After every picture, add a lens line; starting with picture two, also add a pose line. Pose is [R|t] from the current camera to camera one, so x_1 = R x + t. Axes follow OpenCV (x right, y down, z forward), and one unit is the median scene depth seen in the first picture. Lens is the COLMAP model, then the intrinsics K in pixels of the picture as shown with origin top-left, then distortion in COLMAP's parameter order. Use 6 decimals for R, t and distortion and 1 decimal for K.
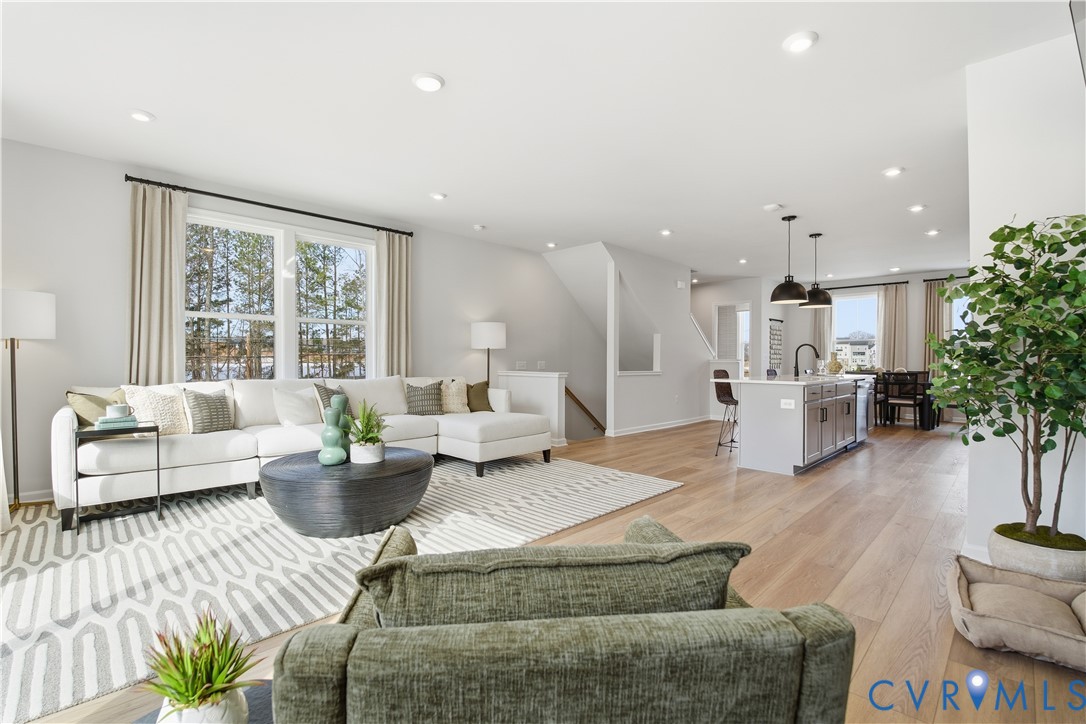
lens RADIAL K [[476.8, 0, 543.0], [0, 476.8, 362.0], [0, 0, 1]] dist [0.000069, -0.000056]
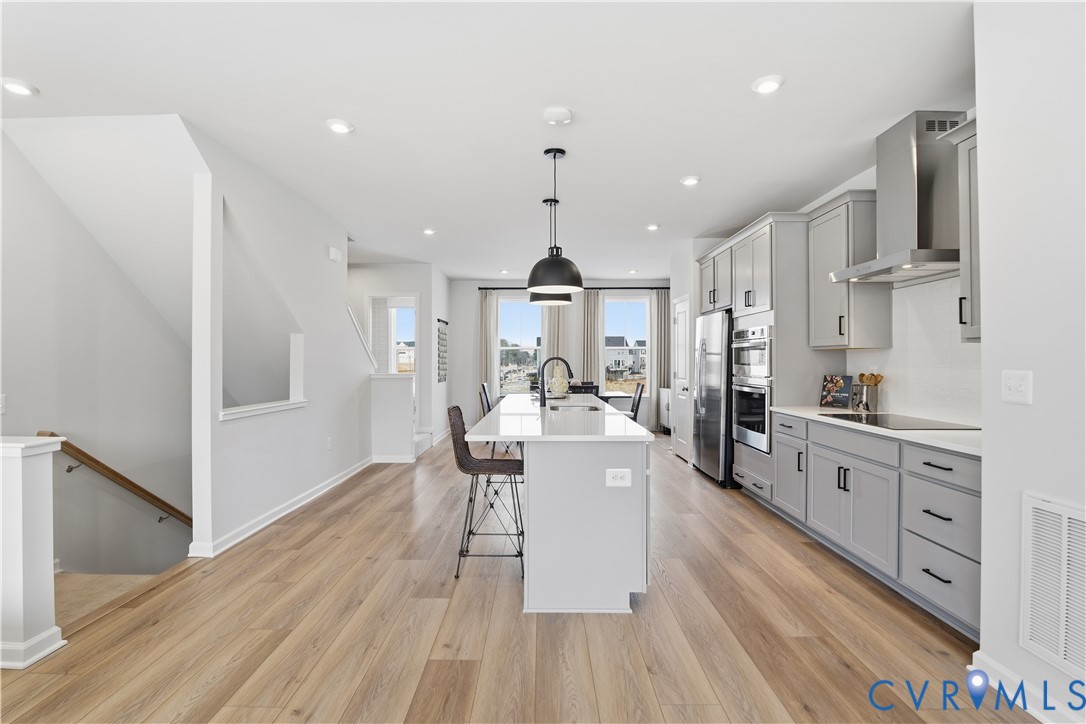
lens RADIAL K [[487.0, 0, 543.0], [0, 487.0, 362.0], [0, 0, 1]] dist [-0.042728, -0.000084]
pose [[0.709546, -0.007525, 0.704619, 0.066670], [0.011493, 0.999934, -0.000895, -0.032954], [-0.704565, 0.008733, 0.709586, 0.569088]]
